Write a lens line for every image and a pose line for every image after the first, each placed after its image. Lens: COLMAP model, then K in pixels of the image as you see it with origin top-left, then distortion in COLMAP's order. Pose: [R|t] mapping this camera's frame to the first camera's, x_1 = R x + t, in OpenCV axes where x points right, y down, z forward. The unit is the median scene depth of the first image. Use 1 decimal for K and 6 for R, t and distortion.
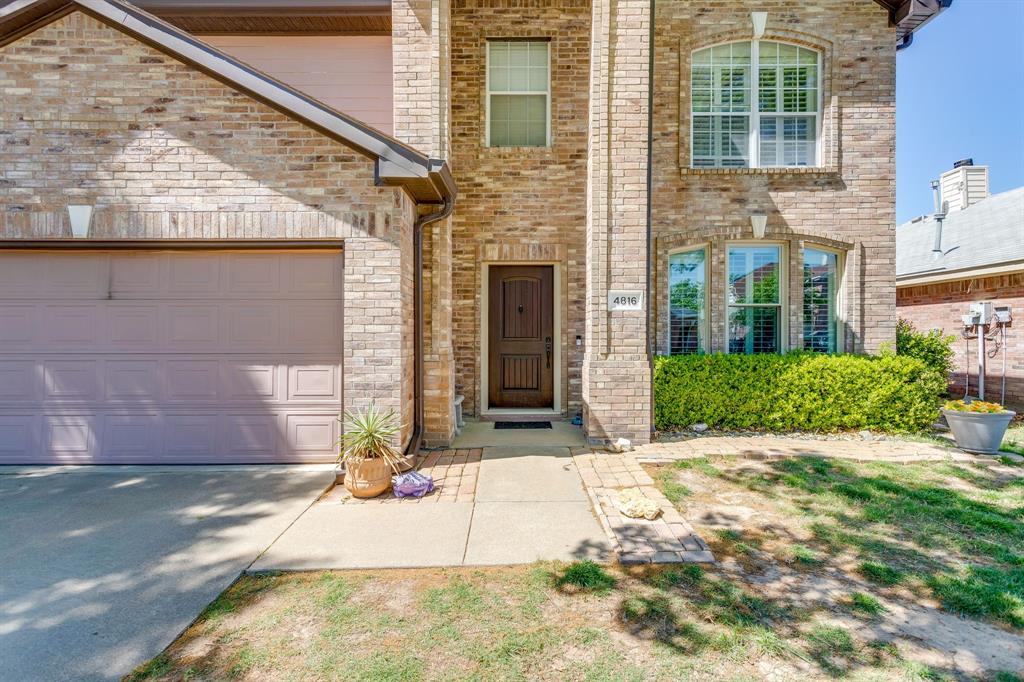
lens RADIAL K [[487.5, 0, 519.3], [0, 487.5, 333.0], [0, 0, 1]] dist [0.009975, -0.001819]
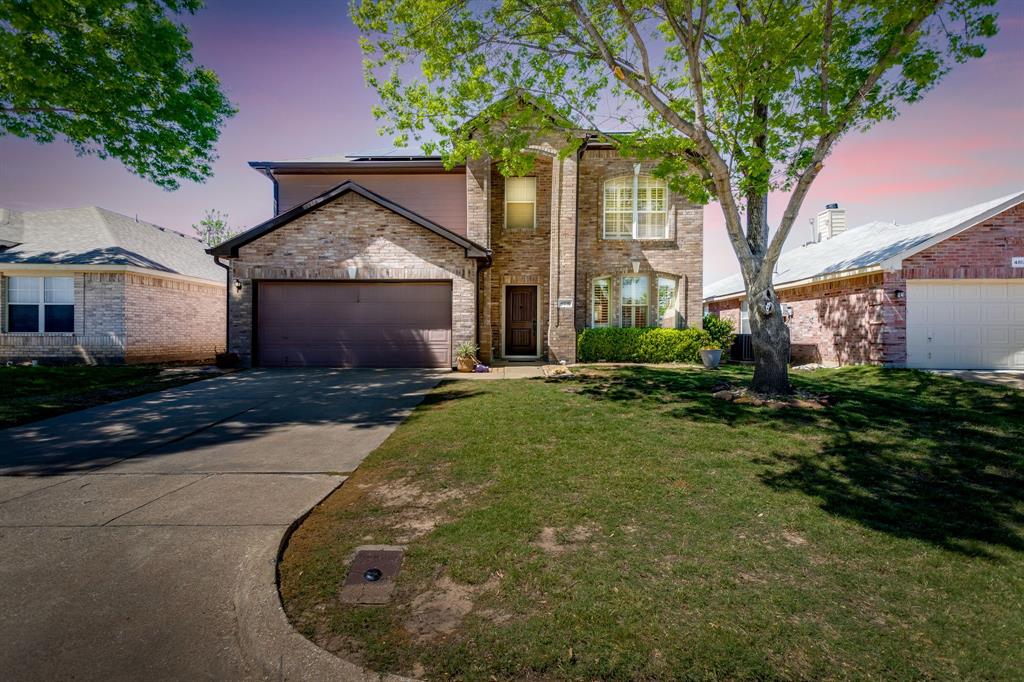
lens RADIAL K [[487.5, 0, 511.5], [0, 487.5, 341.4], [0, 0, 1]] dist [0.009975, -0.001819]
pose [[0.999811, 0.004033, -0.019031, 0.001906], [-0.003685, 0.999825, 0.018325, 0.067175], [0.019102, -0.018251, 0.999651, -1.207863]]
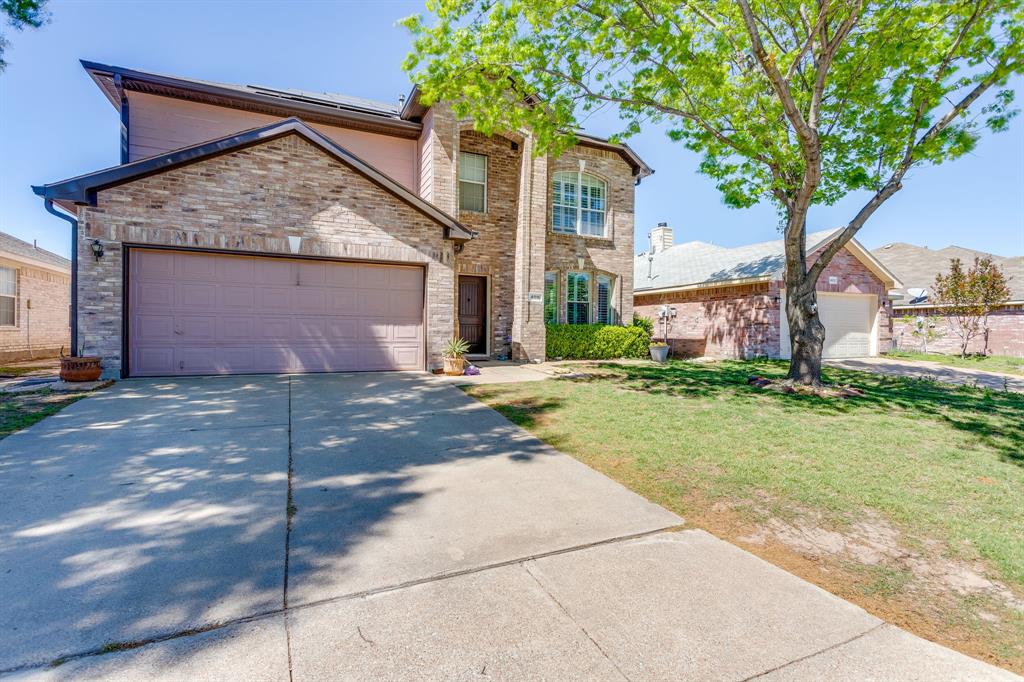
lens RADIAL K [[487.5, 0, 515.1], [0, 487.5, 338.2], [0, 0, 1]] dist [0.009975, -0.001819]
pose [[0.906789, 0.003746, 0.421568, -0.698888], [-0.010358, 0.999857, 0.013395, 0.079085], [-0.421457, -0.016513, 0.906698, -0.839609]]
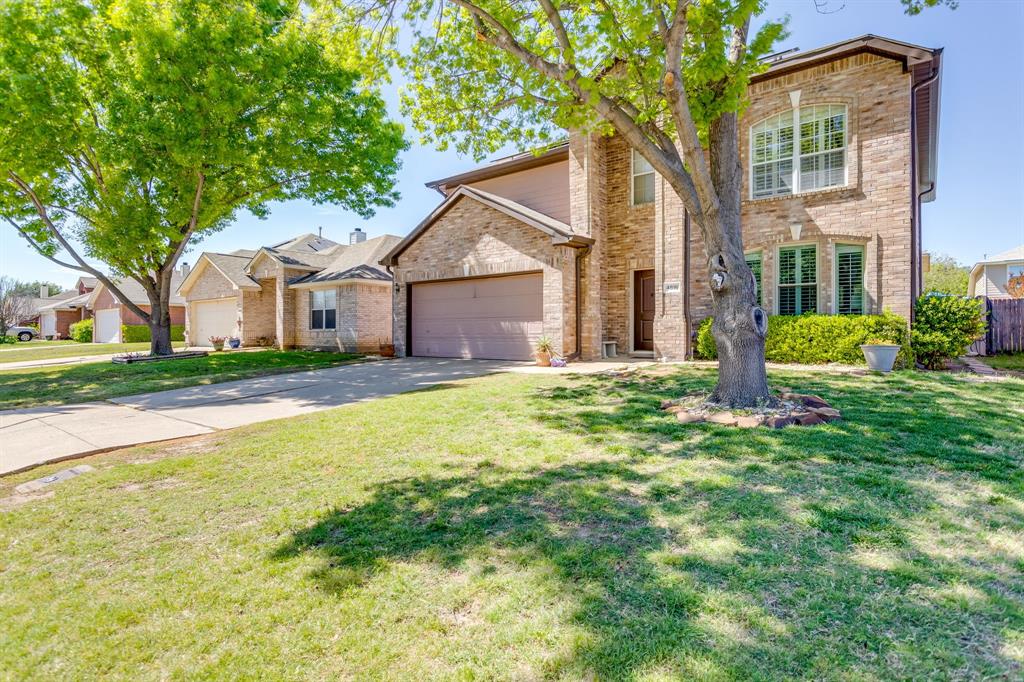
lens RADIAL K [[528.6, 0, 515.2], [0, 528.6, 336.7], [0, 0, 1]] dist [-0.005164, 0.000997]
pose [[0.782086, 0.003566, -0.623160, 0.921631], [0.003923, 0.999936, 0.010645, 0.092634], [0.623158, -0.010770, 0.782022, -0.911473]]
